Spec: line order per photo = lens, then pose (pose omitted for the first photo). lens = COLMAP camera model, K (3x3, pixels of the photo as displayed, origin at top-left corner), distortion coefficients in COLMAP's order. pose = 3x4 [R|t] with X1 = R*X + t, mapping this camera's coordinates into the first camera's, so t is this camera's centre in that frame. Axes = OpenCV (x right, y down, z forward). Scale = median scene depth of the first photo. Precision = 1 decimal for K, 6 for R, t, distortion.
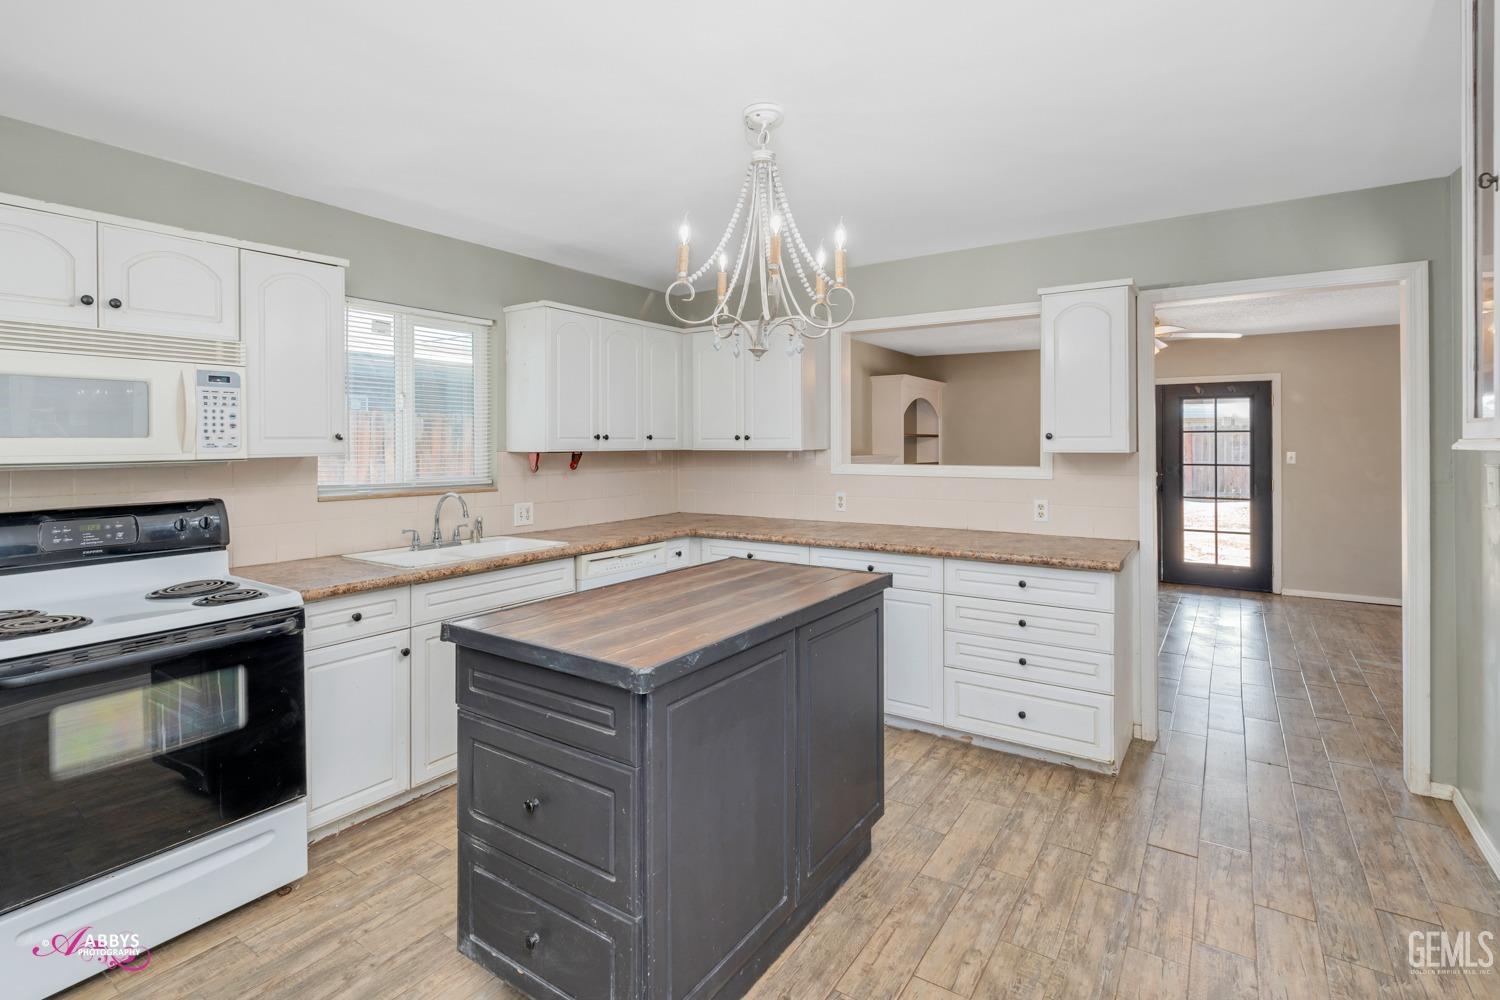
lens RADIAL K [[713.4, 0, 739.1], [0, 713.4, 438.3], [0, 0, 1]] dist [-0.003109, -0.001455]
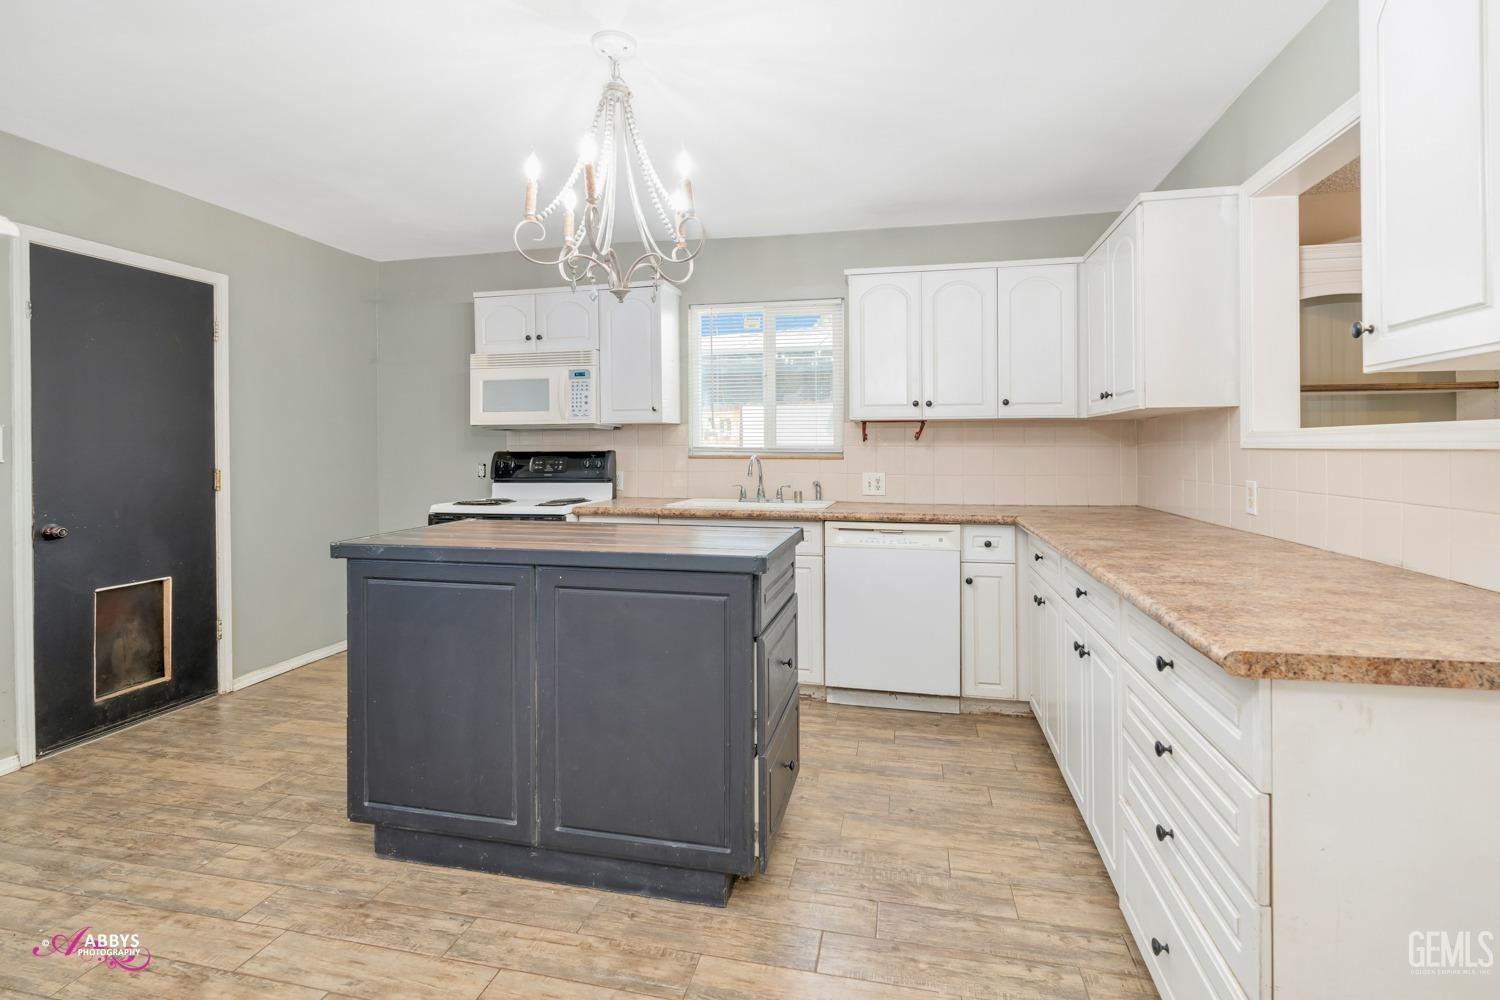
lens RADIAL K [[713.4, 0, 756.4], [0, 713.4, 447.9], [0, 0, 1]] dist [-0.003109, -0.001455]
pose [[0.376736, 0.004465, -0.926310, 0.743990], [0.007326, 0.999943, 0.007799, 0.060154], [0.926292, -0.009725, 0.376682, 0.604705]]
